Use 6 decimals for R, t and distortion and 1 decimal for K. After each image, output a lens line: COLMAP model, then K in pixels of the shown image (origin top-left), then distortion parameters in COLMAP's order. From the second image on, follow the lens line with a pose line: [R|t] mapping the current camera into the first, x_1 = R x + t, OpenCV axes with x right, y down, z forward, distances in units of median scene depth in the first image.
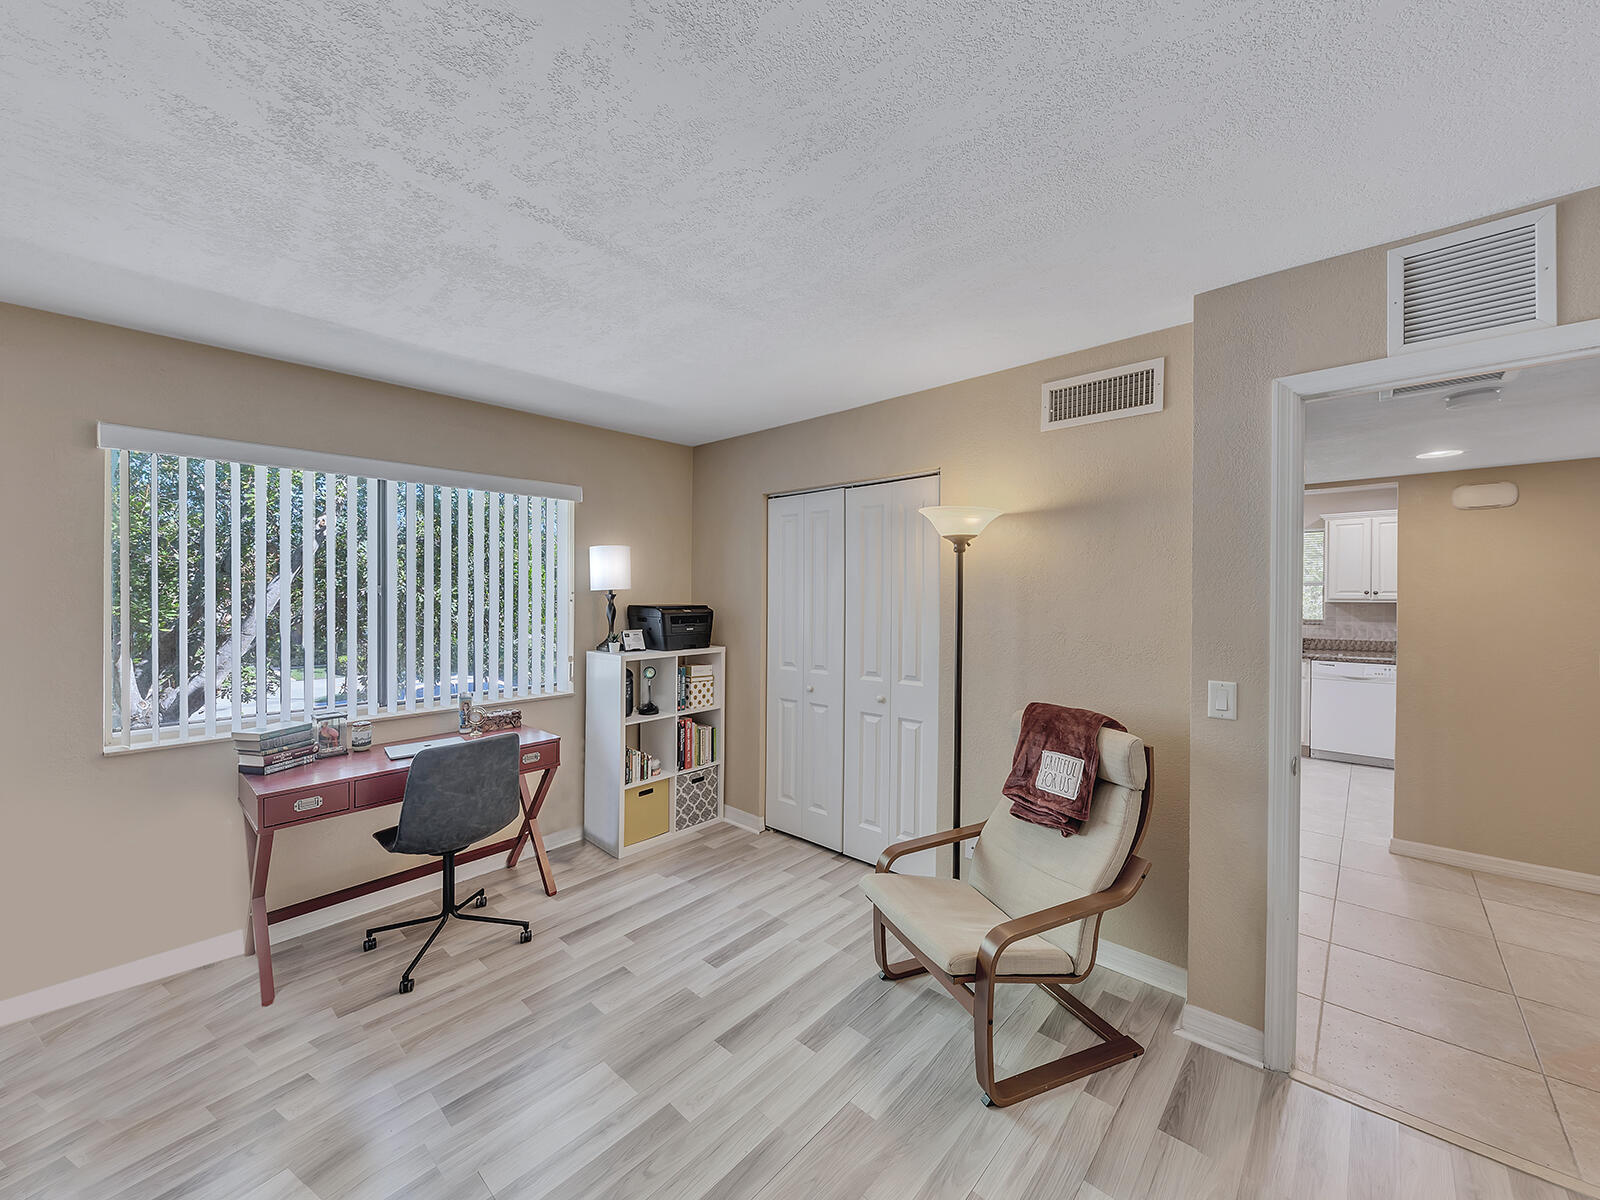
lens RADIAL K [[631.7, 0, 800.0], [0, 631.7, 600.0], [0, 0, 1]] dist [0.029406, -0.009670]
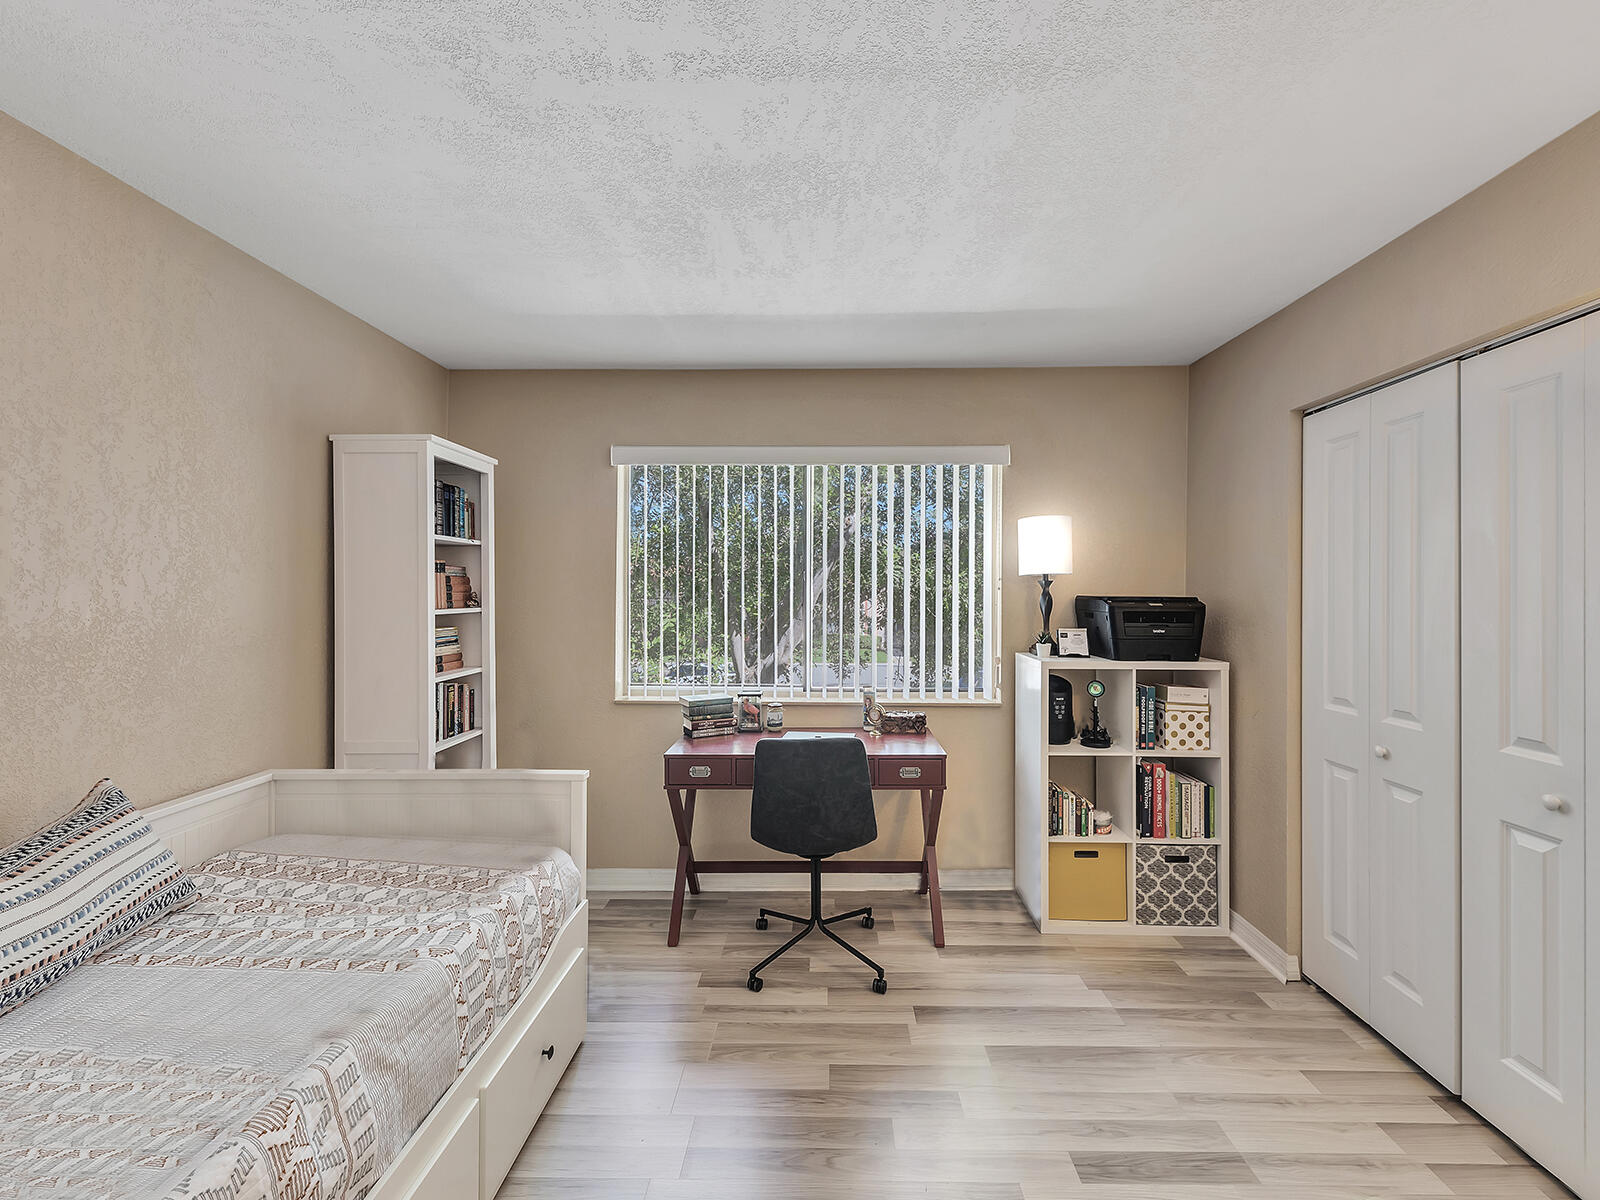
lens RADIAL K [[672.5, 0, 808.4], [0, 672.5, 586.3], [0, 0, 1]] dist [0.011404, -0.000908]
pose [[0.651654, -0.005593, -0.758496, 0.134651], [-0.011775, 0.999778, -0.017488, 0.015946], [0.758425, 0.020328, 0.651443, 0.255025]]
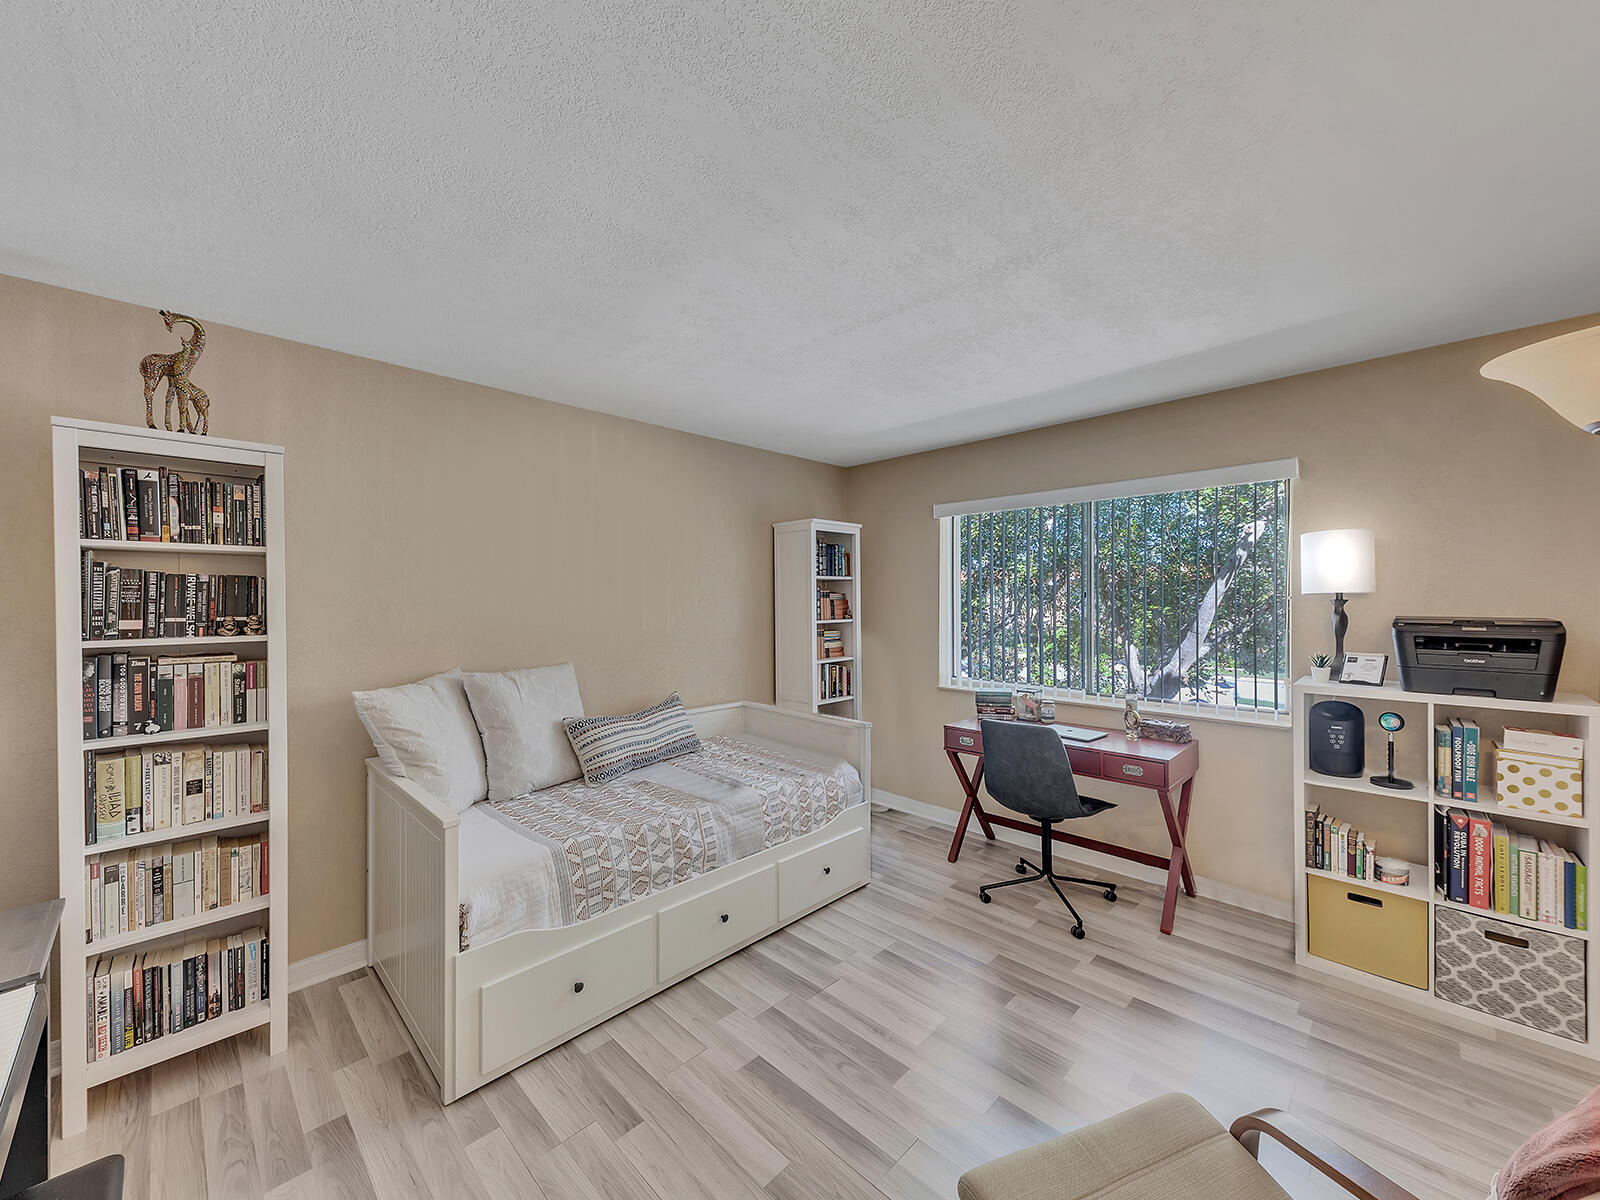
lens RADIAL K [[619.1, 0, 797.6], [0, 619.1, 603.5], [0, 0, 1]] dist [0.027619, -0.009479]
pose [[-0.059174, 0.003429, -0.998242, 0.444408], [-0.010540, 0.999936, 0.004059, -0.001085], [0.998192, 0.010762, -0.059134, 0.446827]]
